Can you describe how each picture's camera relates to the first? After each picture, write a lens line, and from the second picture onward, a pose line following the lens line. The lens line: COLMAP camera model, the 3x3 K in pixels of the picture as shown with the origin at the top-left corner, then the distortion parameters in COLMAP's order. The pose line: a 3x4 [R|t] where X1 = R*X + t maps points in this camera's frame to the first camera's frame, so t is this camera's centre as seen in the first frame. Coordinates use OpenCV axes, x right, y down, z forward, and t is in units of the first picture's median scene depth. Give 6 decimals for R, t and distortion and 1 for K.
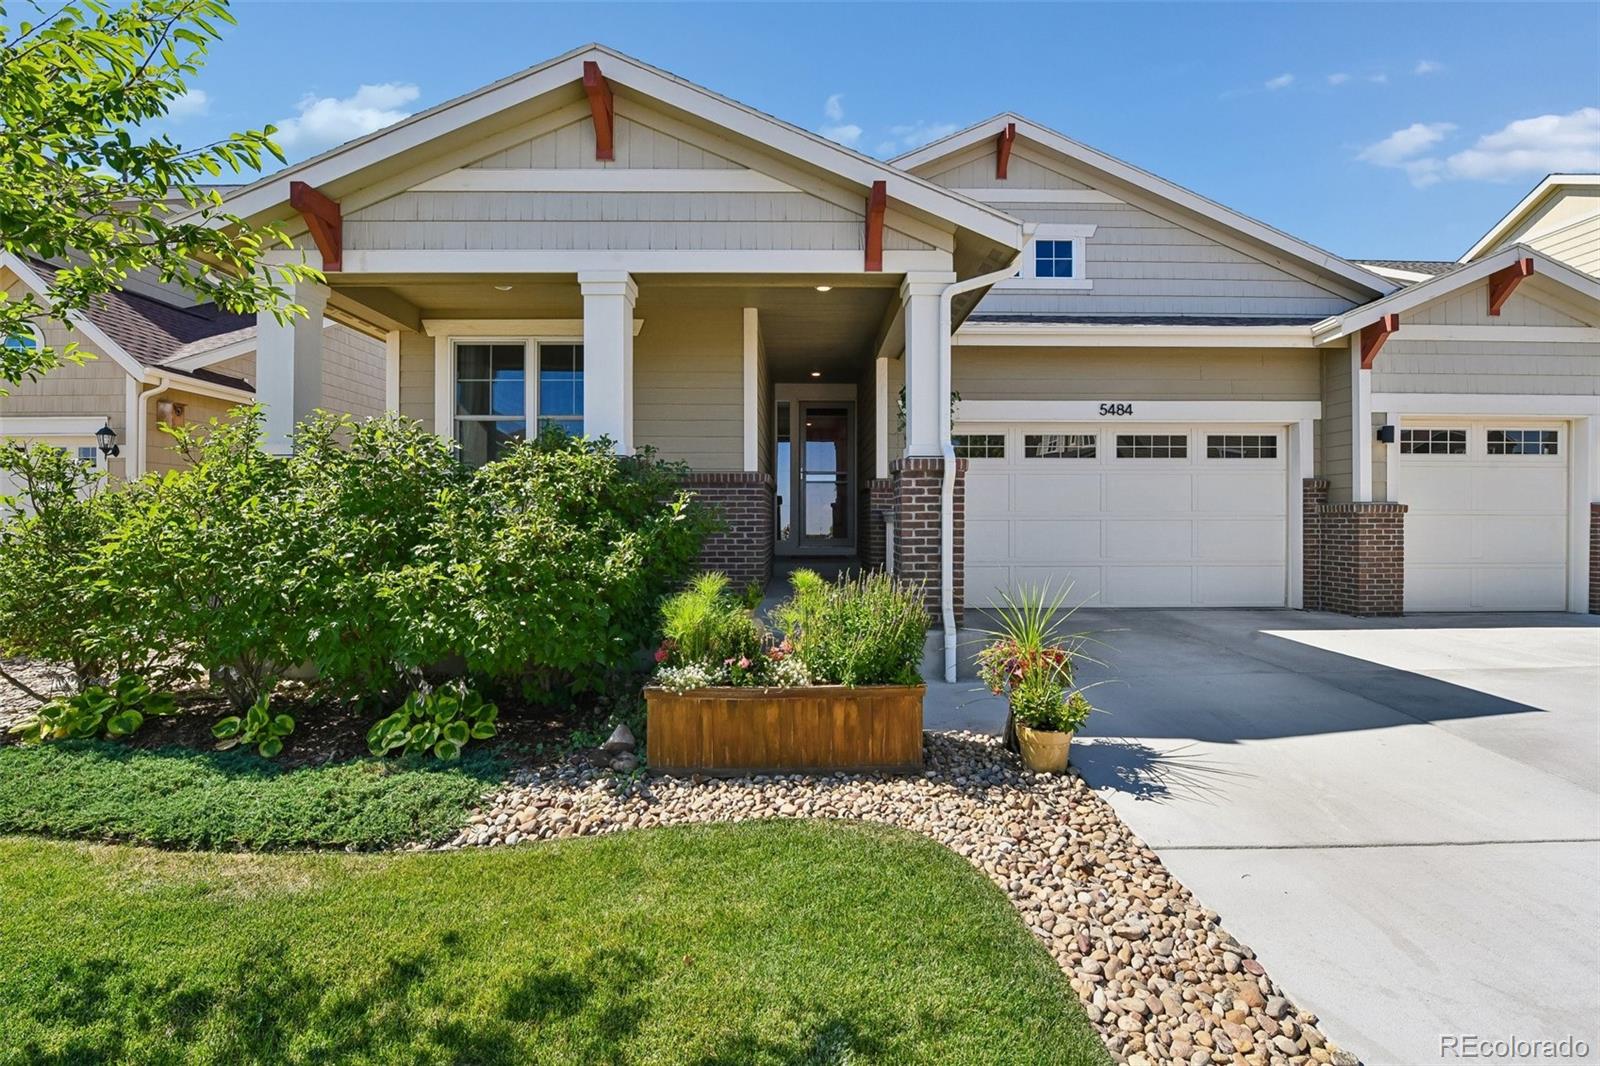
lens RADIAL K [[684.9, 0, 827.9], [0, 684.9, 515.5], [0, 0, 1]] dist [-0.012067, -0.001385]
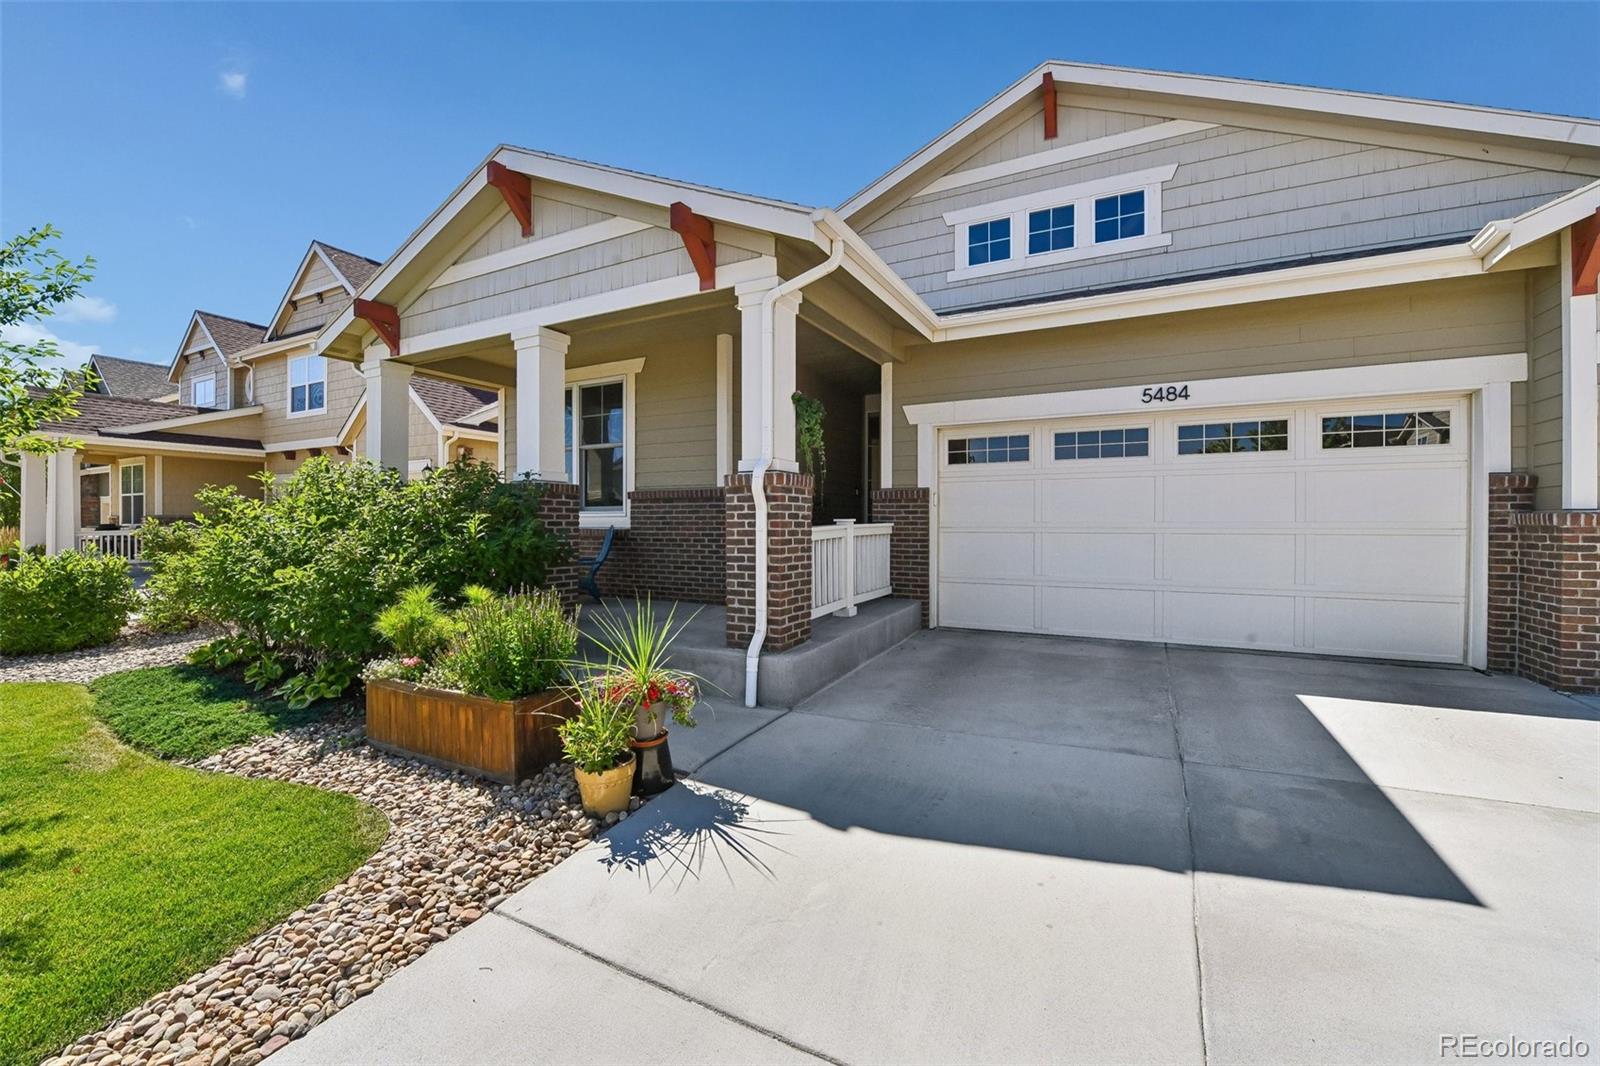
lens RADIAL K [[648.9, 0, 817.6], [0, 648.9, 521.8], [0, 0, 1]] dist [-0.020609, -0.000063]
pose [[0.878895, 0.000447, -0.477015, 0.440933], [0.003163, 0.999972, 0.006764, -0.013921], [0.477004, -0.007453, 0.878869, 0.156233]]
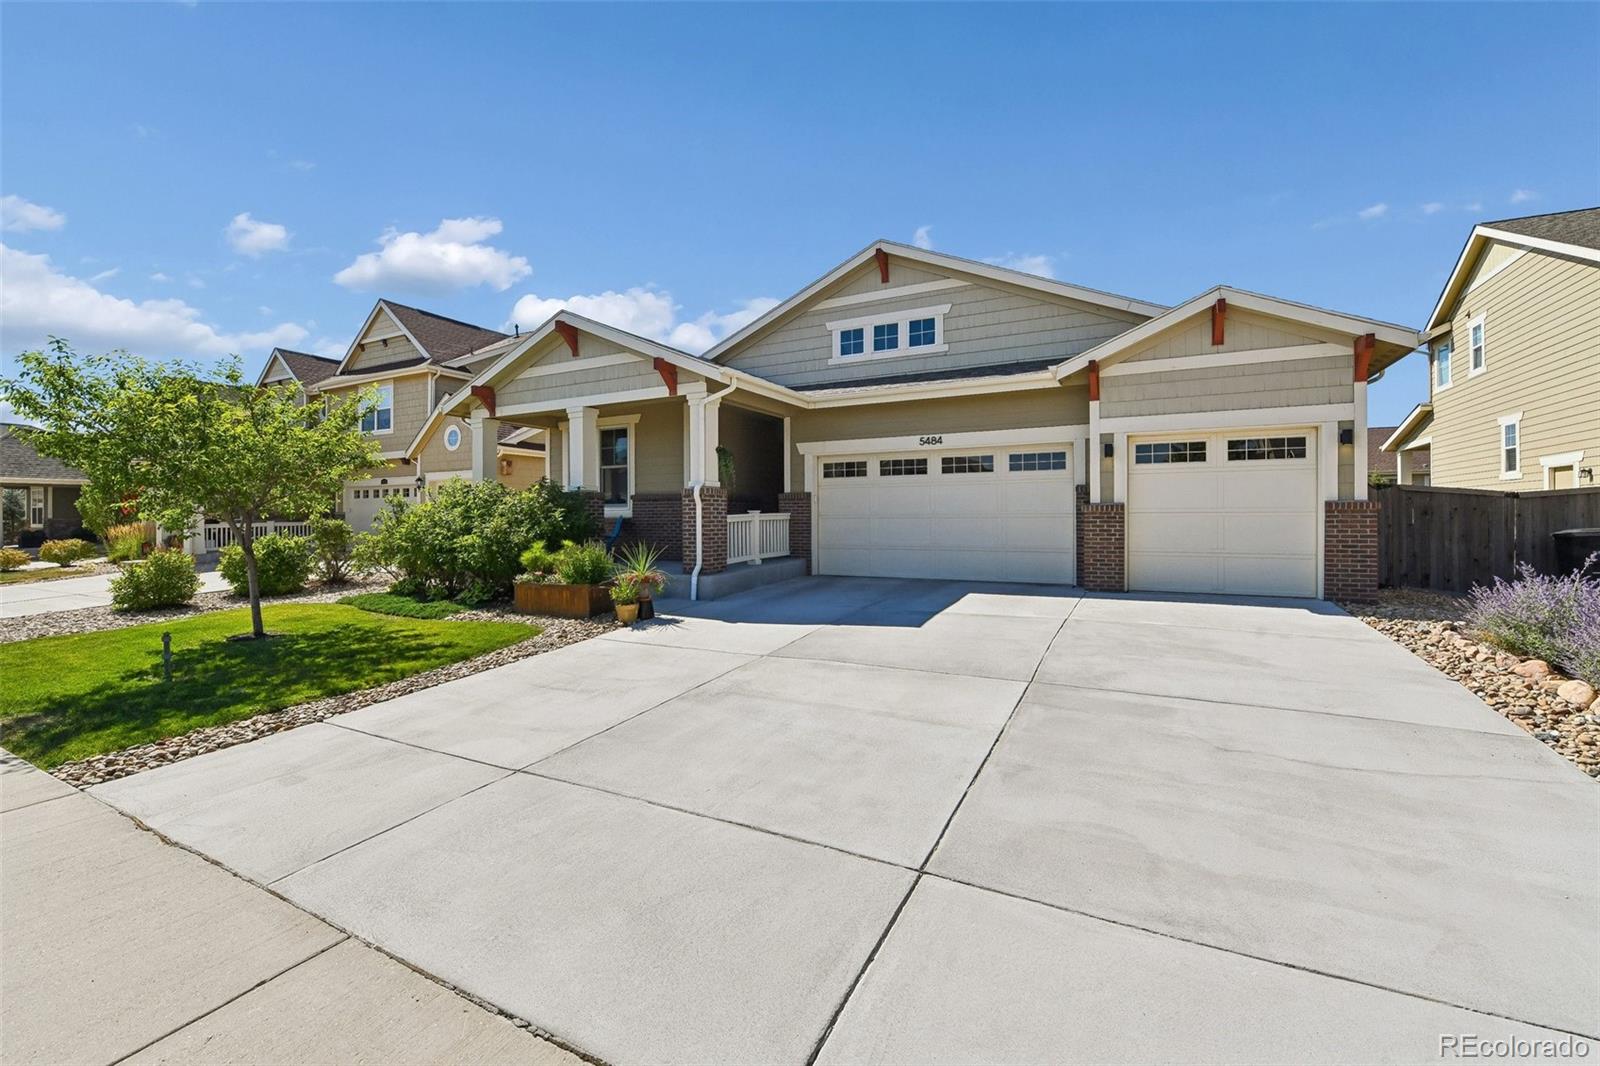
lens RADIAL K [[648.9, 0, 836.8], [0, 648.9, 512.3], [0, 0, 1]] dist [-0.020609, -0.000063]
pose [[0.895063, -0.008171, -0.445865, 0.886136], [0.008938, 0.999960, -0.000383, -0.006432], [0.445850, -0.003642, 0.895100, -0.320431]]
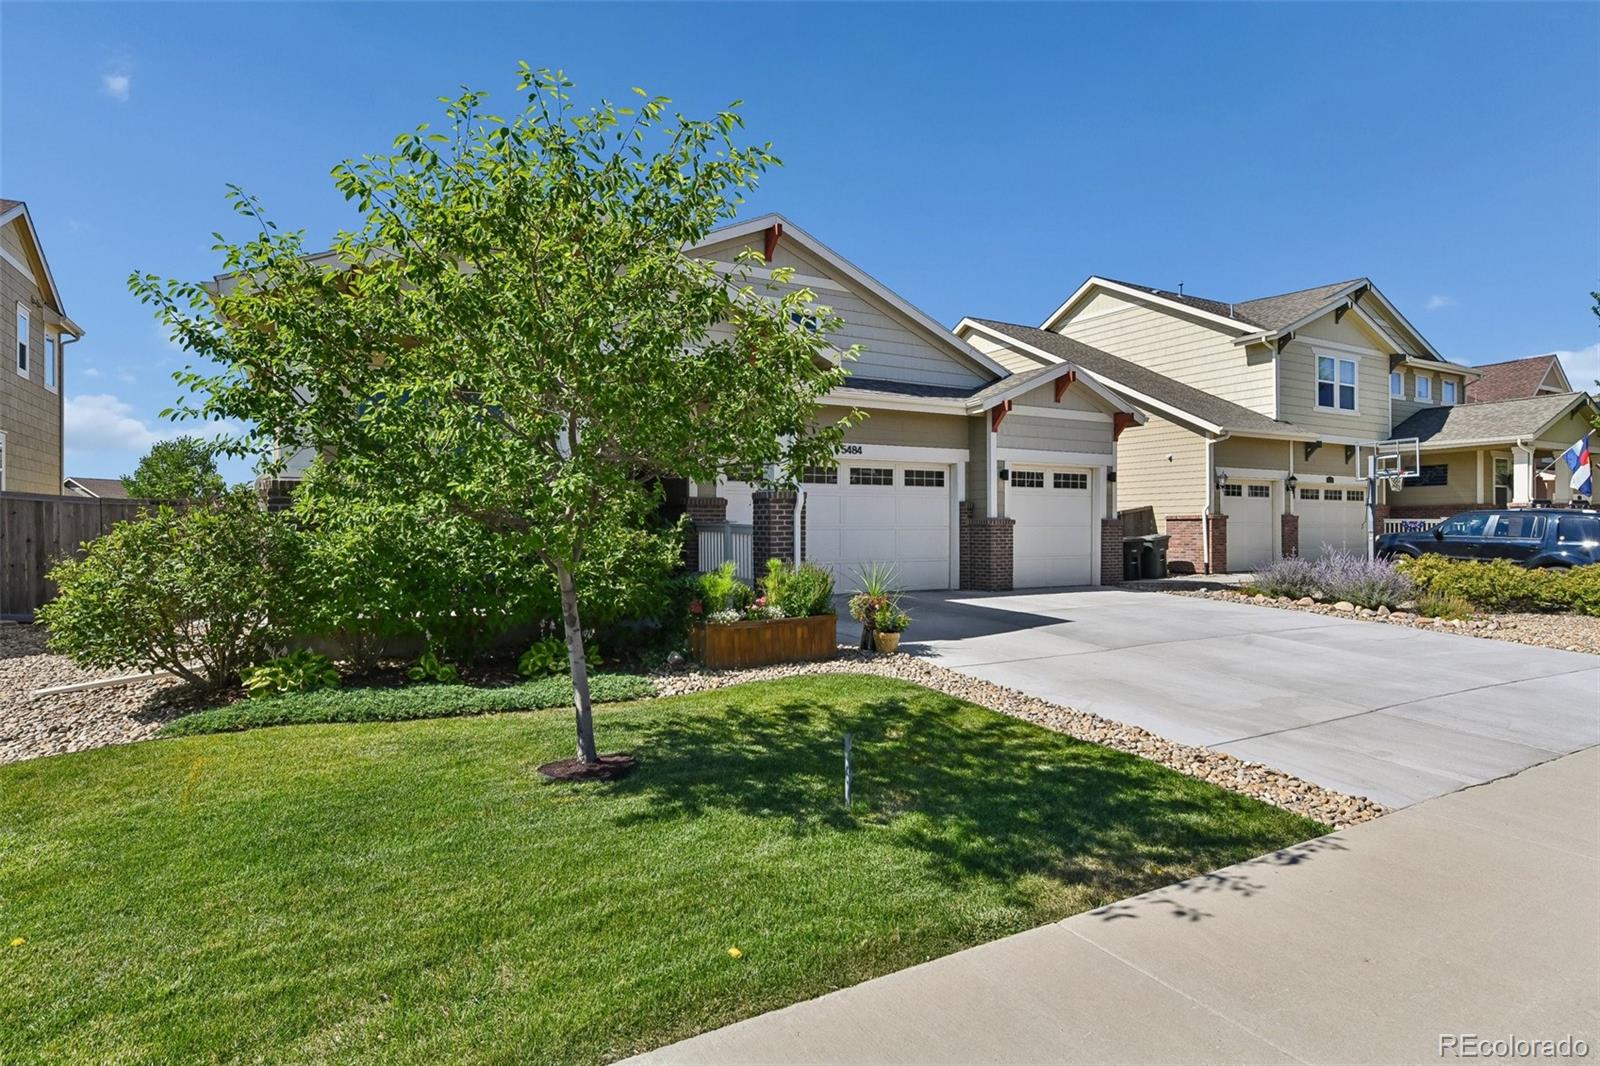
lens RADIAL K [[828.0, 0, 829.7], [0, 828.0, 517.1], [0, 0, 1]] dist [0.006950, 0.000173]
pose [[0.874405, 0.006041, 0.485159, -0.453289], [-0.004375, 0.999980, -0.004567, -0.010532], [-0.485177, 0.001871, 0.874414, -0.472097]]
